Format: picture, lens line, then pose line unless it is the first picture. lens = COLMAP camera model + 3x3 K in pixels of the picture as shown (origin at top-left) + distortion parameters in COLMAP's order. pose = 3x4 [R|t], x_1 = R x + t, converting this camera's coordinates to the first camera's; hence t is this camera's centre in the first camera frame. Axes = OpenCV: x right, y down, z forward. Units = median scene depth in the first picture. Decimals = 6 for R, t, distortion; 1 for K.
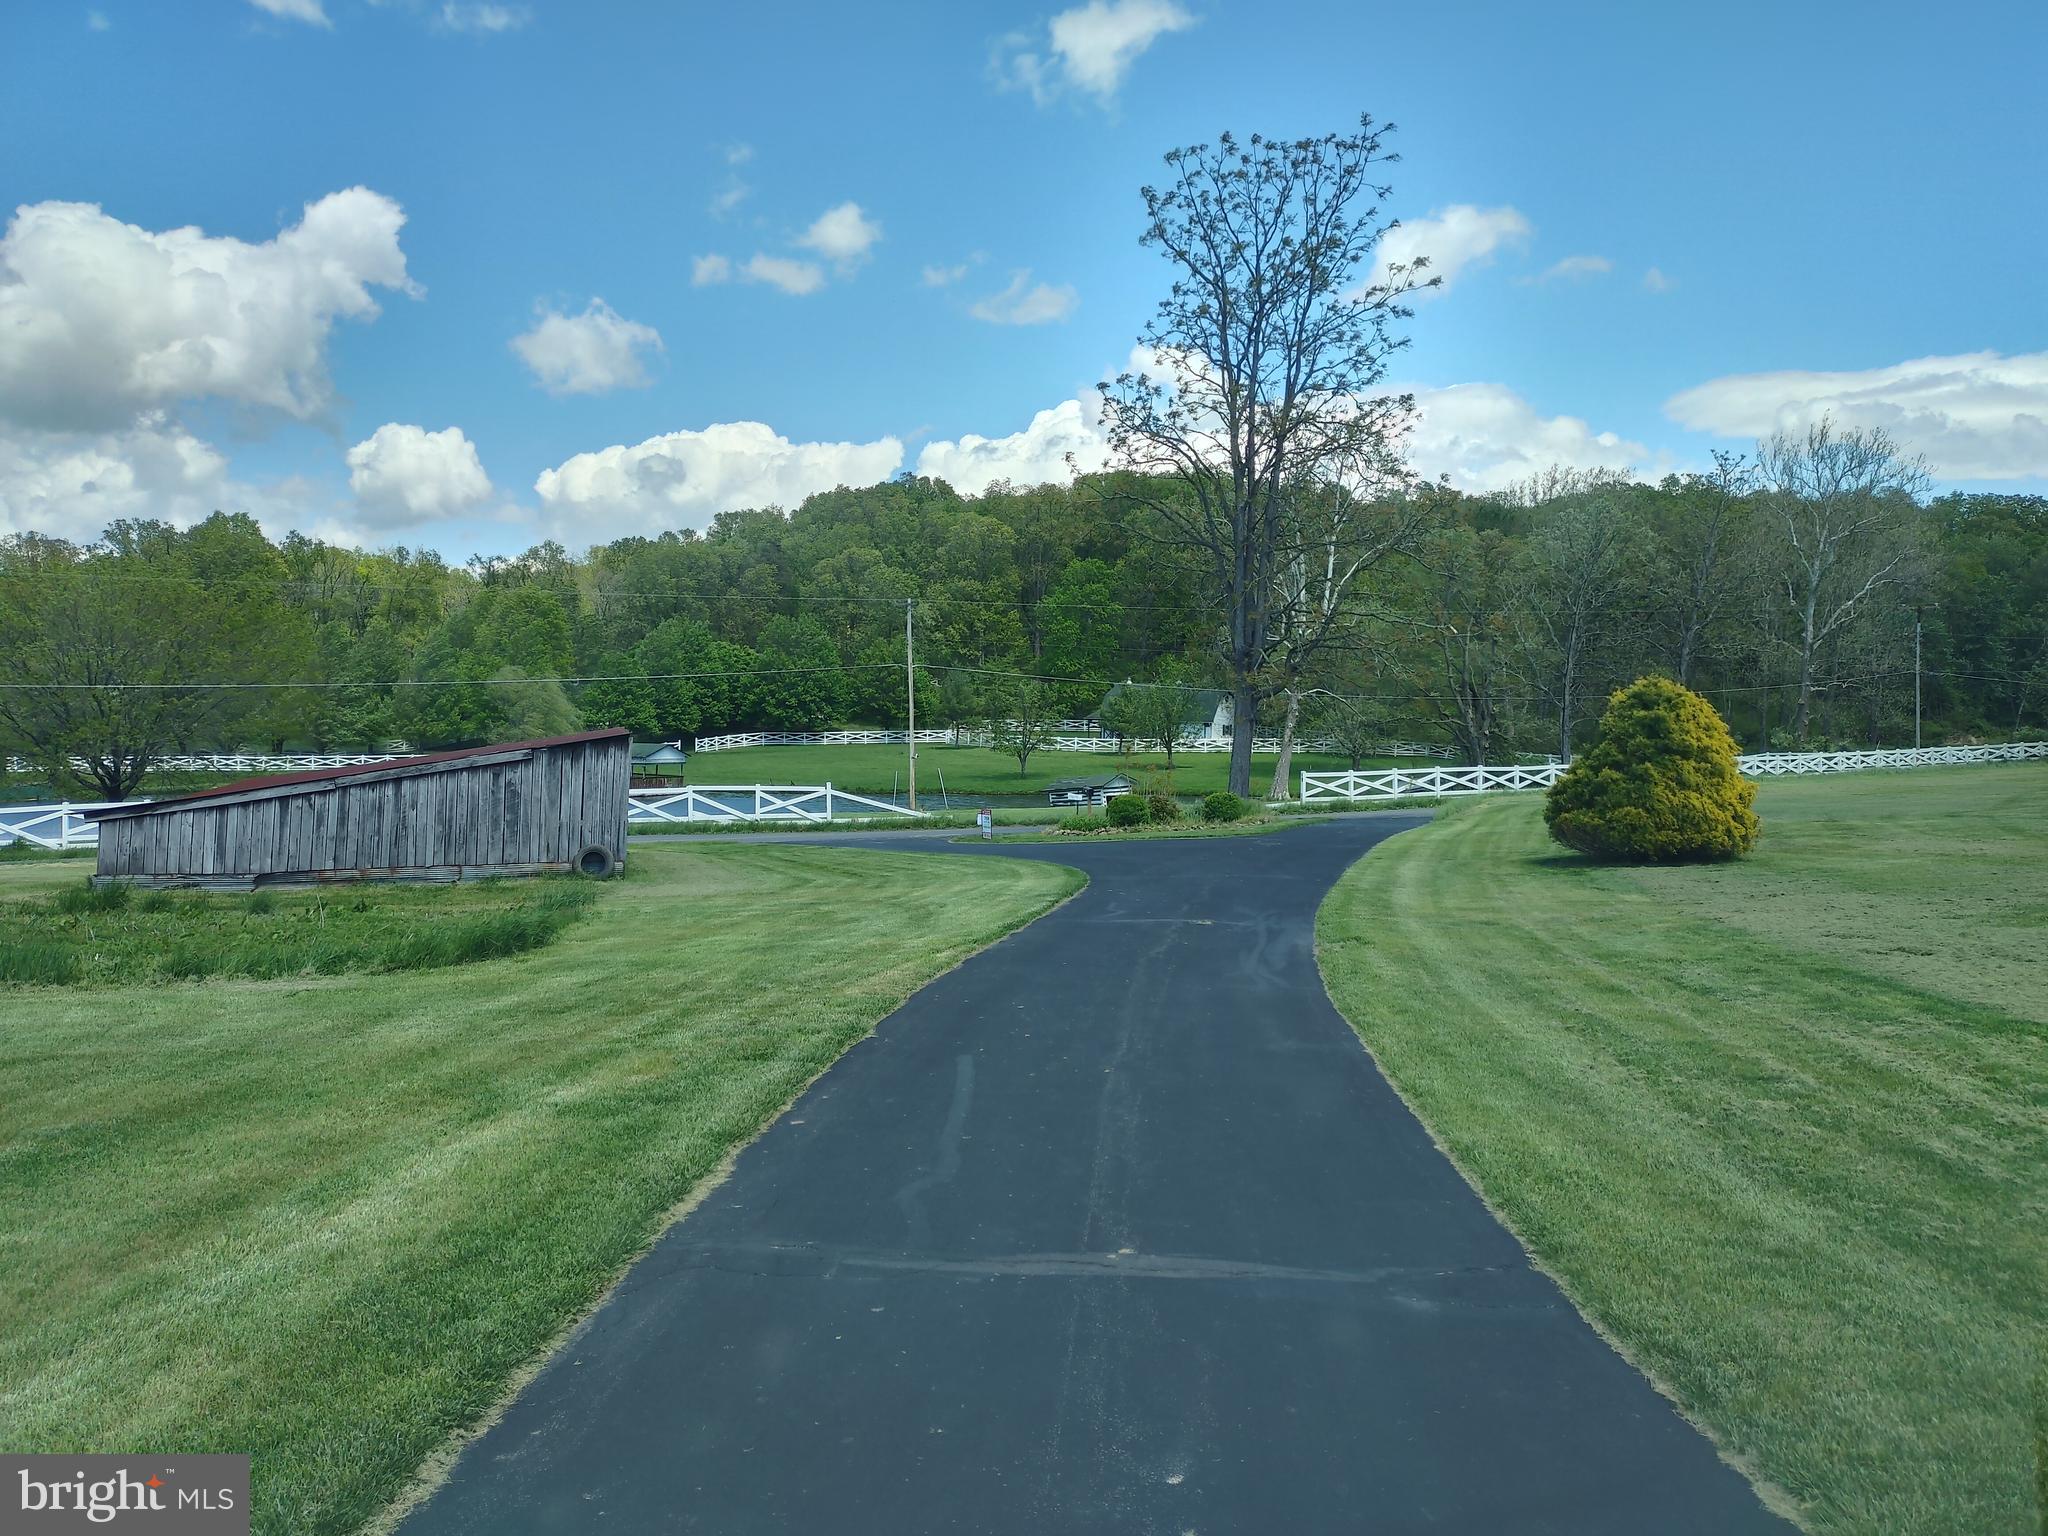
lens RADIAL K [[1490.9, 0, 1025.4], [0, 1490.9, 739.8], [0, 0, 1]] dist [0.116529, -0.212734]
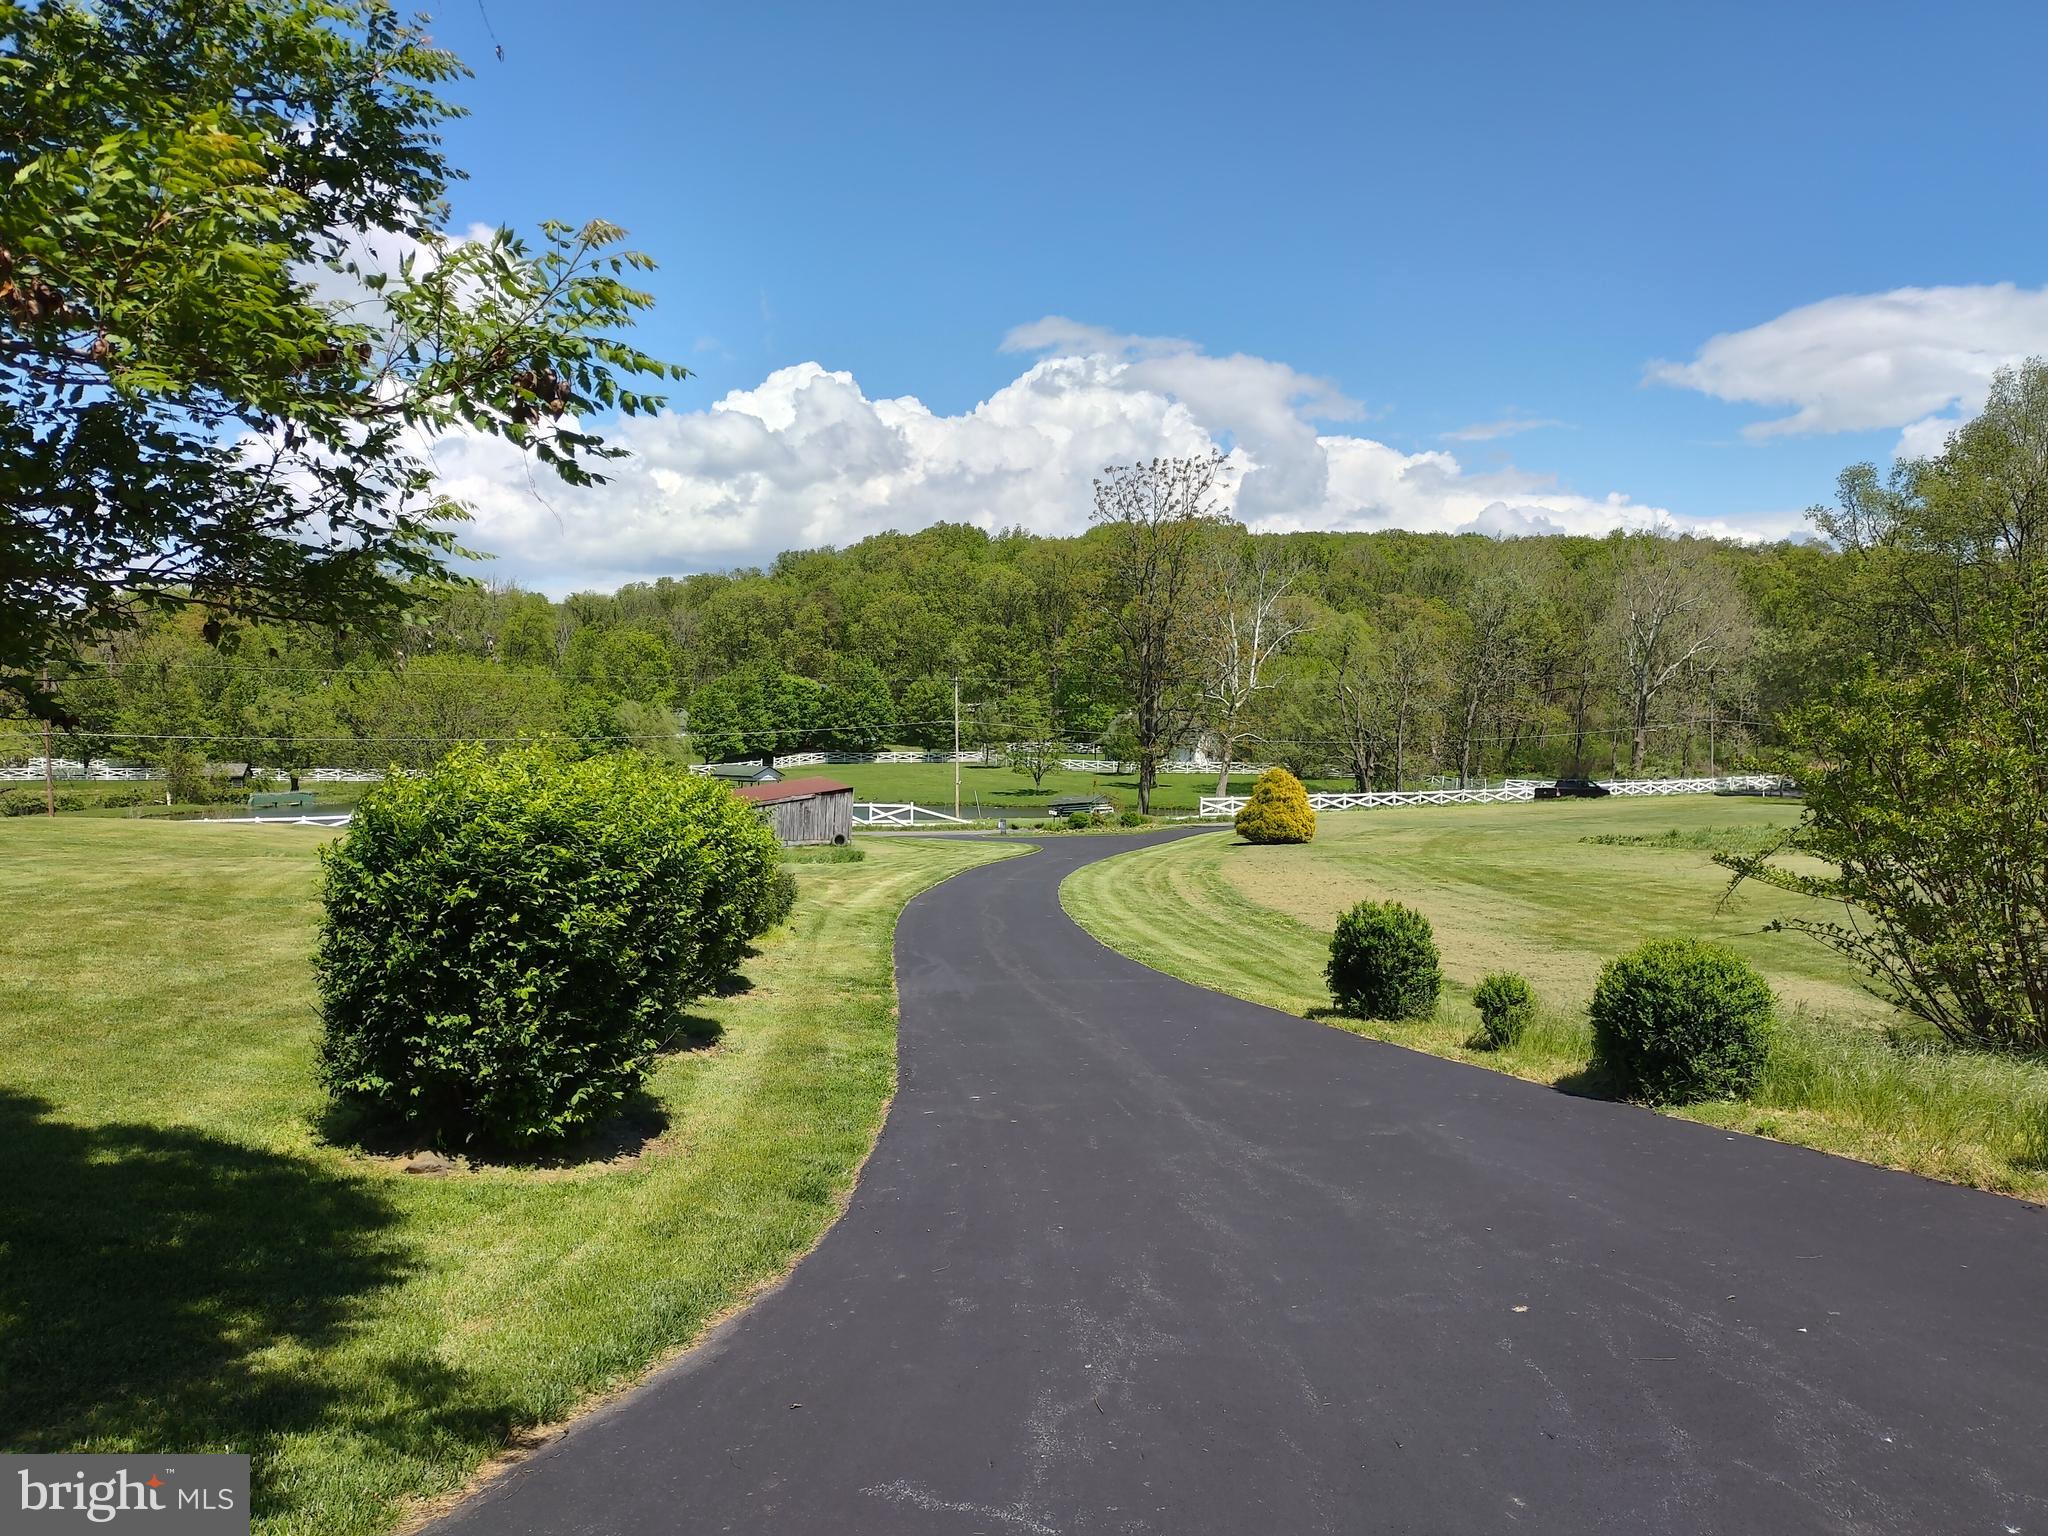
lens RADIAL K [[1506.1, 0, 1024.0], [0, 1506.1, 768.0], [0, 0, 1]] dist [0.119617, -0.213600]
pose [[0.999755, 0.007530, -0.020794, 0.012844], [-0.007230, 0.999869, 0.014469, -0.014798], [0.020900, -0.014315, 0.999679, -0.291054]]
